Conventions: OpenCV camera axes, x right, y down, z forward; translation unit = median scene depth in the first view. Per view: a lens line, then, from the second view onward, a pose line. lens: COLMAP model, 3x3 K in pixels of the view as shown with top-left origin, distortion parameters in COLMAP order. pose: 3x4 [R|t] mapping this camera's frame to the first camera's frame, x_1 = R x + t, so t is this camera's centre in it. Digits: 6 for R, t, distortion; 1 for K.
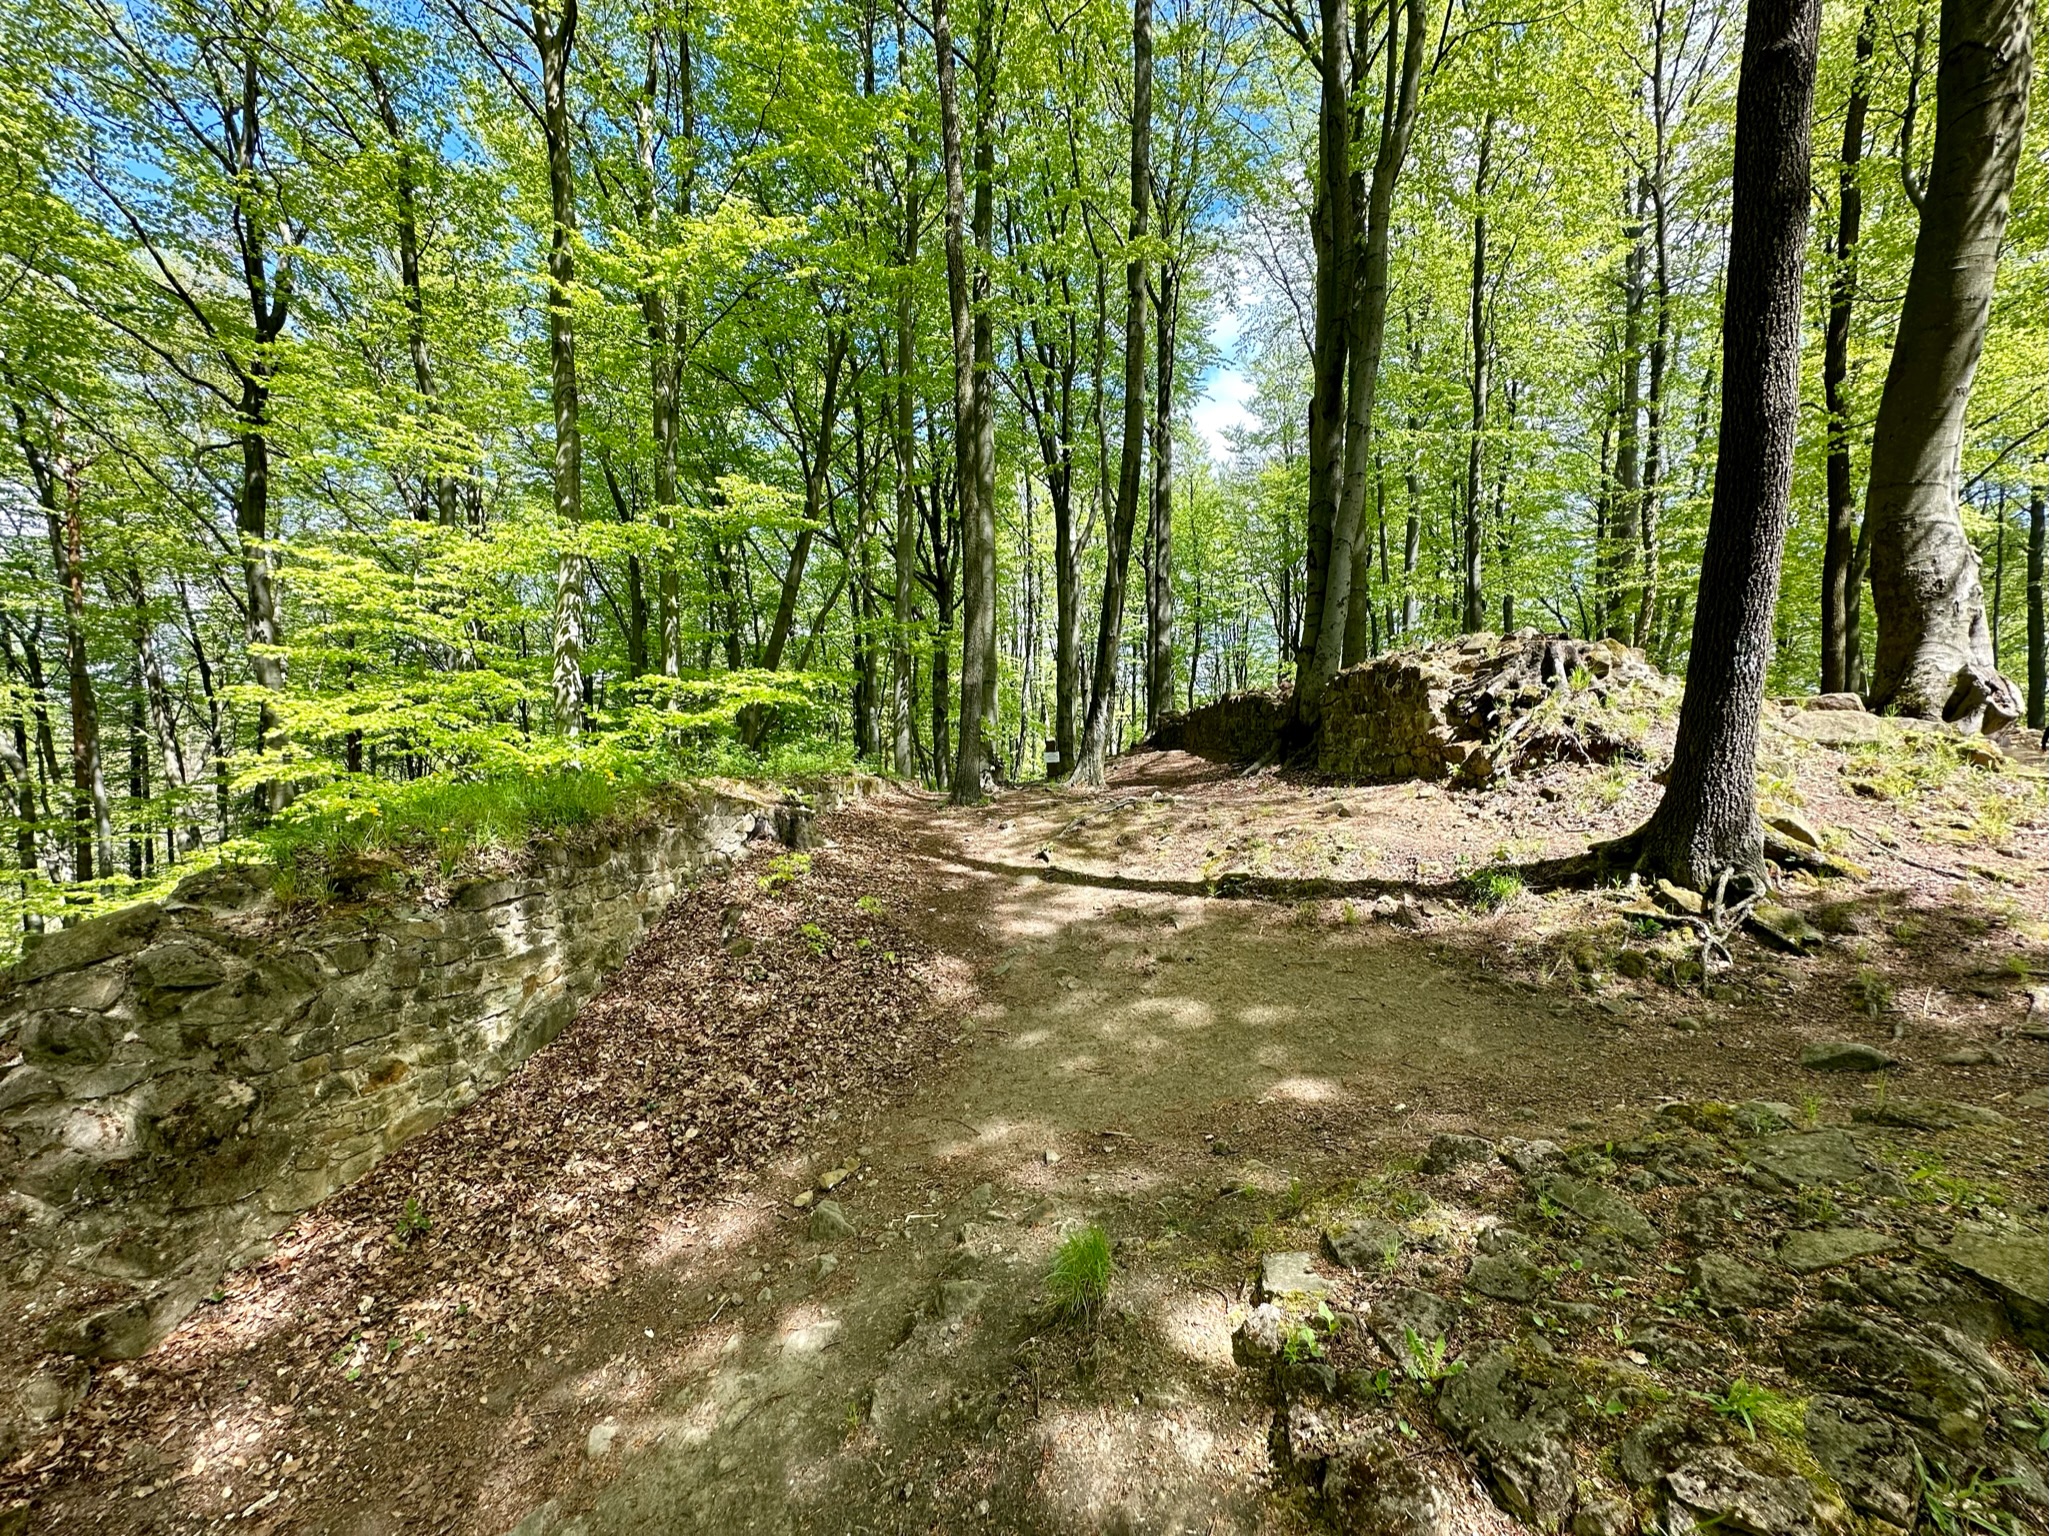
lens RADIAL K [[838.2, 0, 1024.5], [0, 838.2, 768.0], [0, 0, 1]] dist [-0.000114, -0.000037]
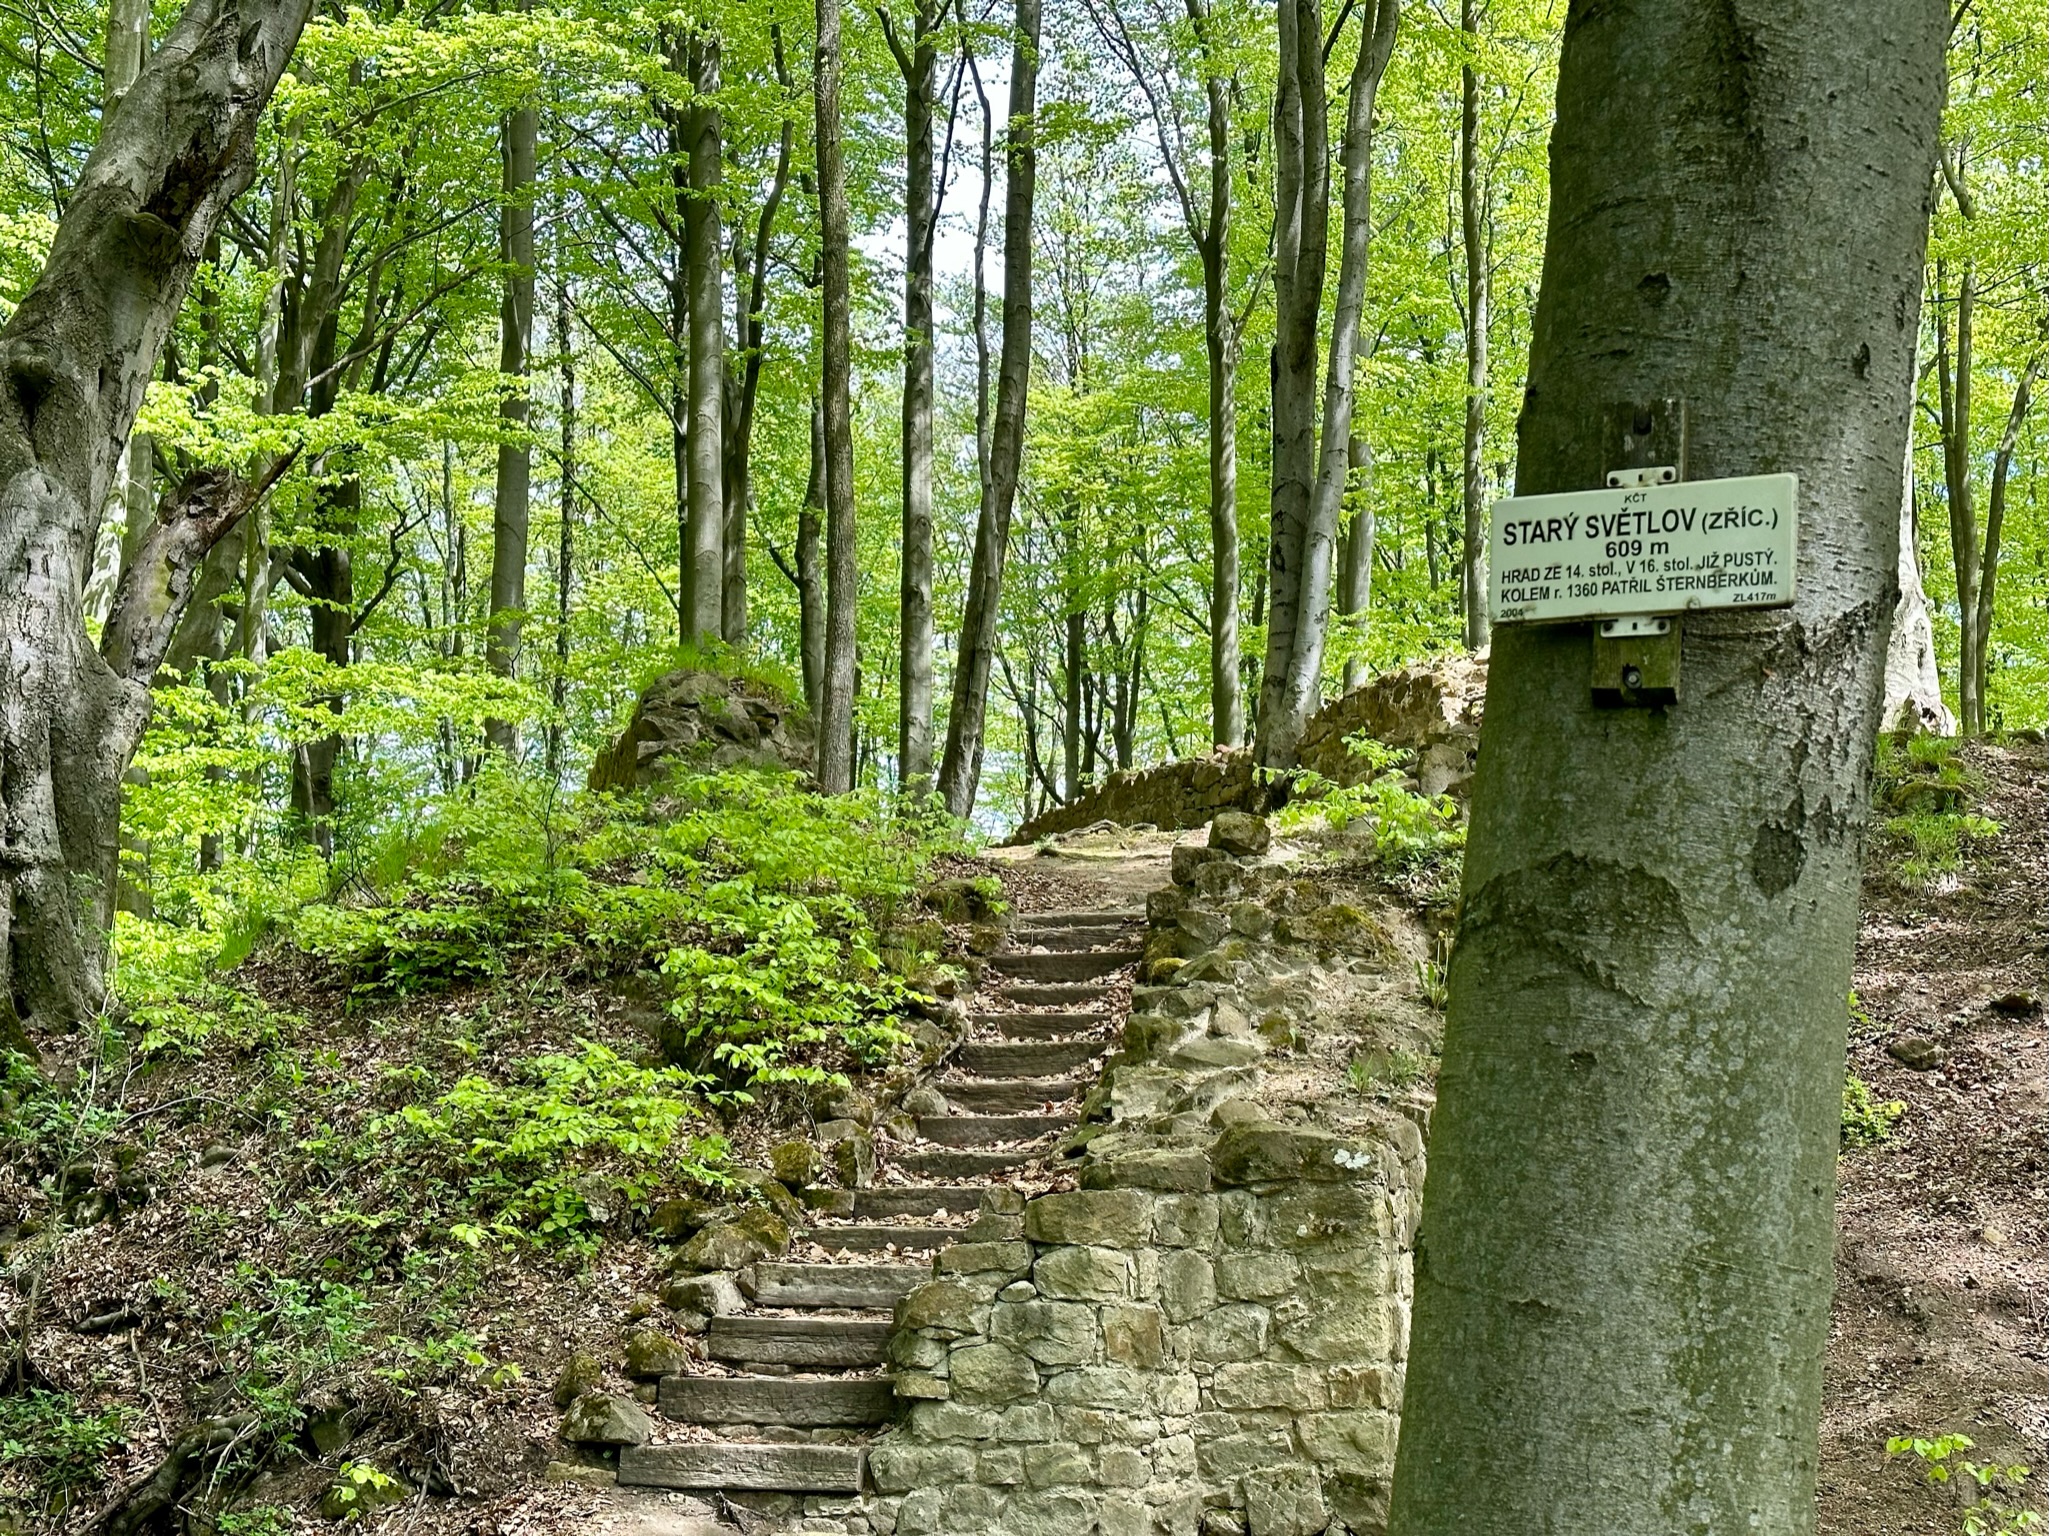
lens RADIAL K [[2840.8, 0, 1024.5], [0, 2840.8, 768.0], [0, 0, 1]] dist [0.115038, 0.087352]
pose [[0.943615, 0.059133, 0.325720, -0.950708], [0.001042, 0.983381, -0.181548, 0.544992], [-0.331043, 0.171651, 0.927872, -1.709857]]
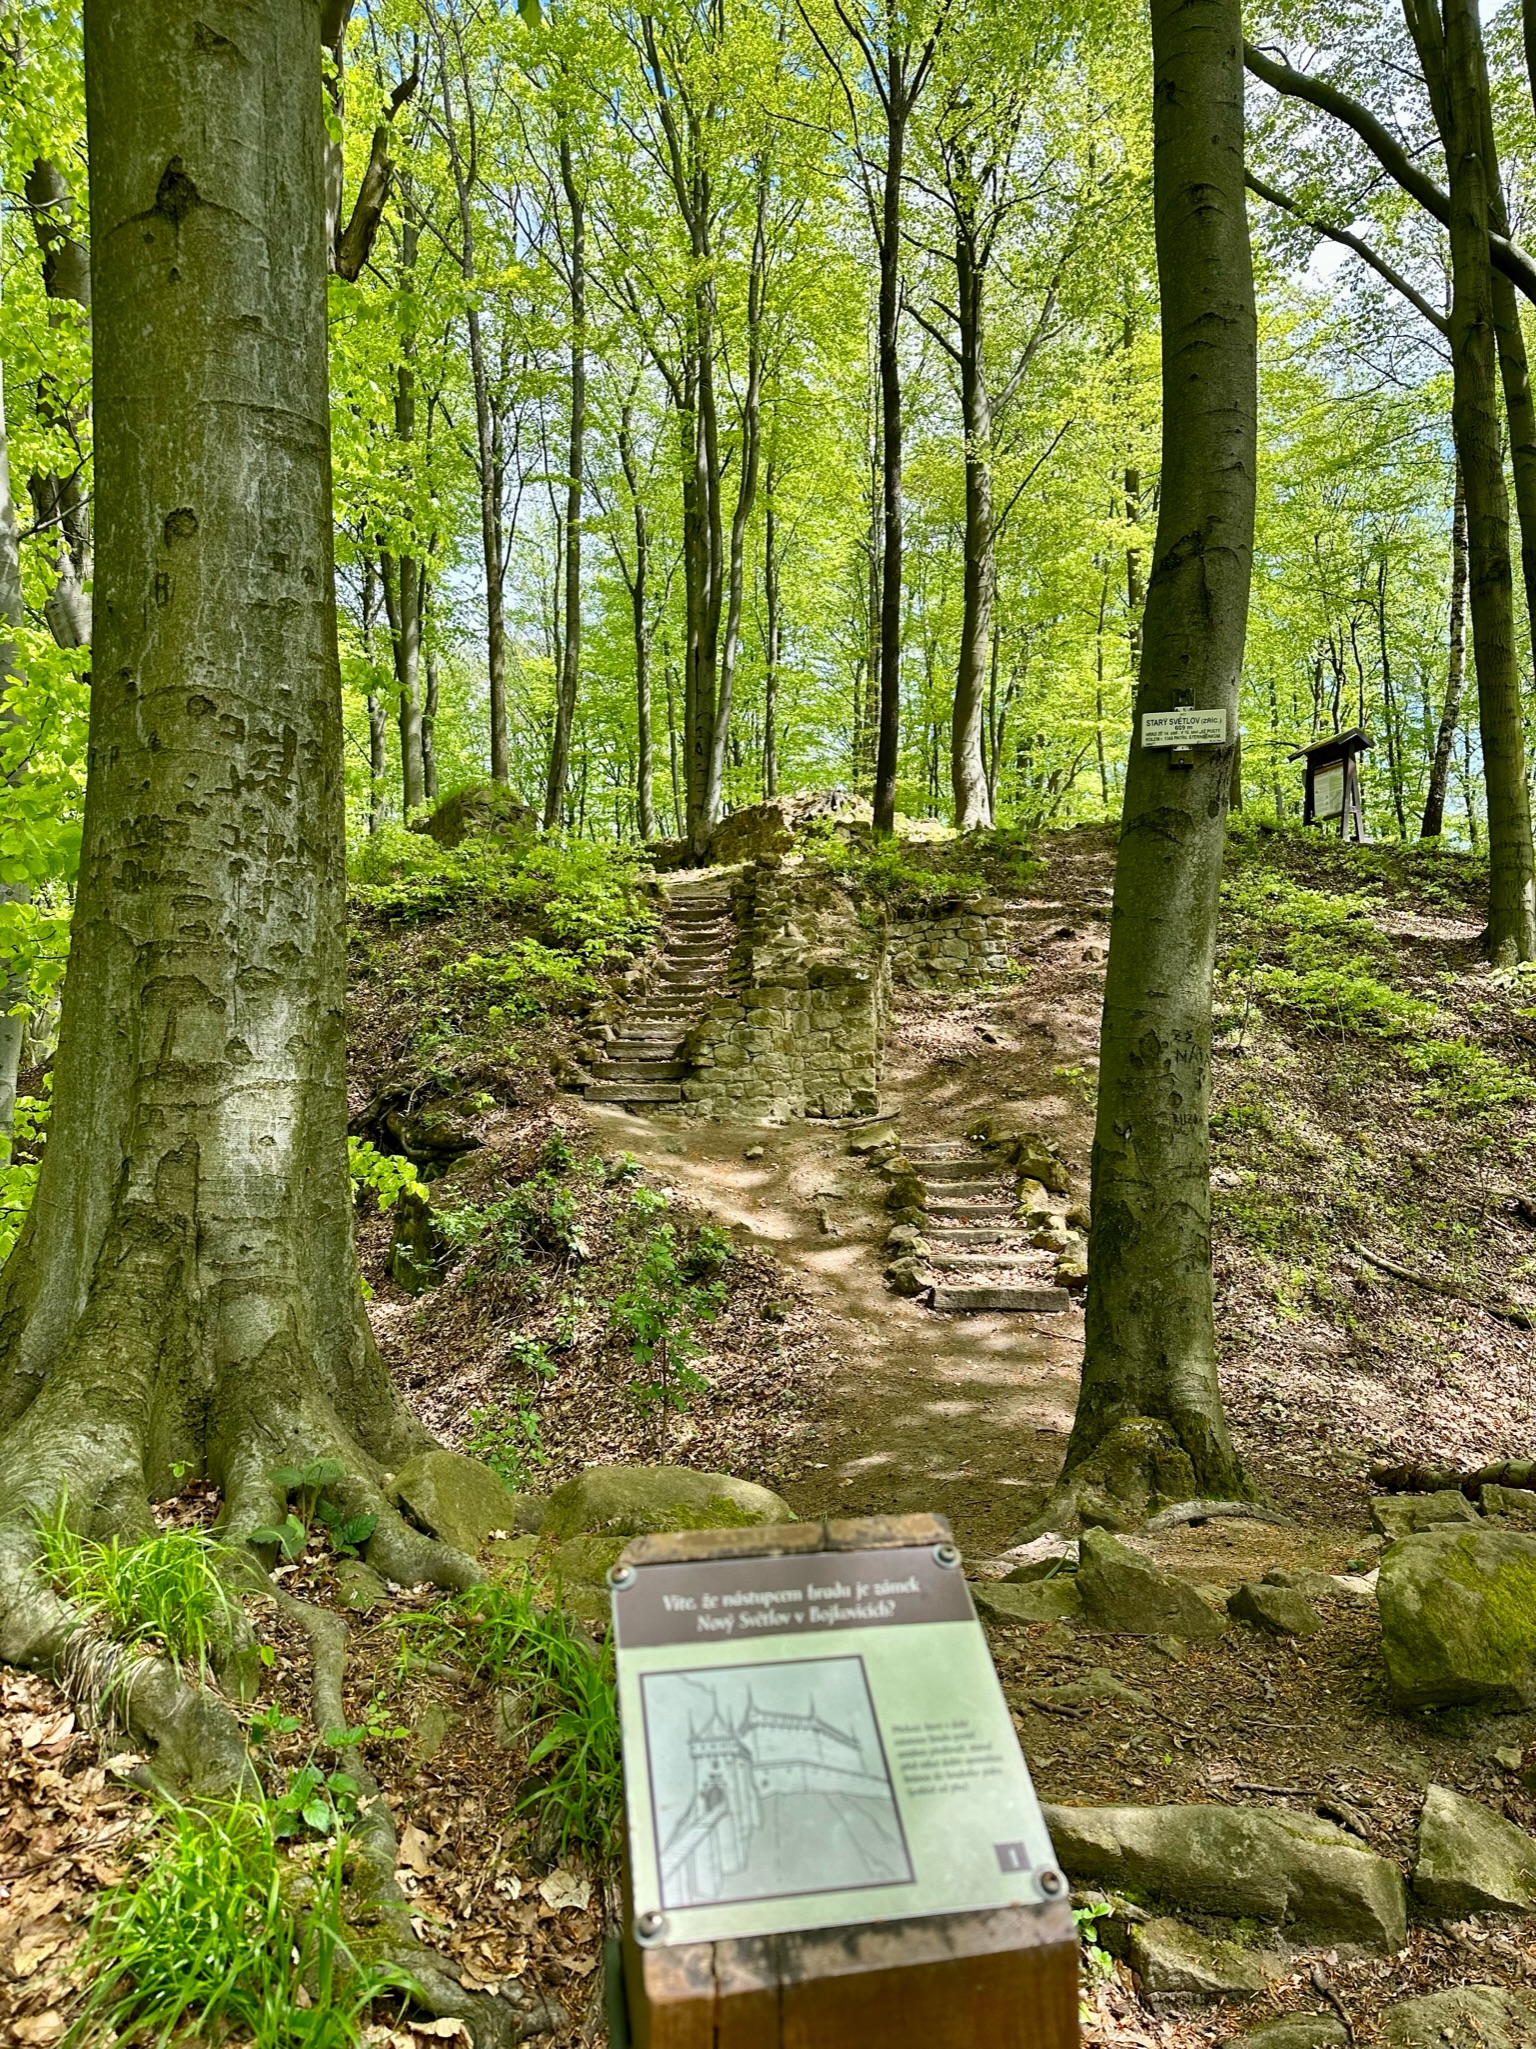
lens RADIAL K [[1408.0, 0, 768.0], [0, 1408.0, 1024.5], [0, 0, 1]] dist [0.141075, -0.231953]
pose [[0.862880, 0.016845, 0.505128, -1.260612], [0.018221, 0.997758, -0.064399, 0.630821], [-0.505080, 0.064773, 0.860639, -1.879245]]
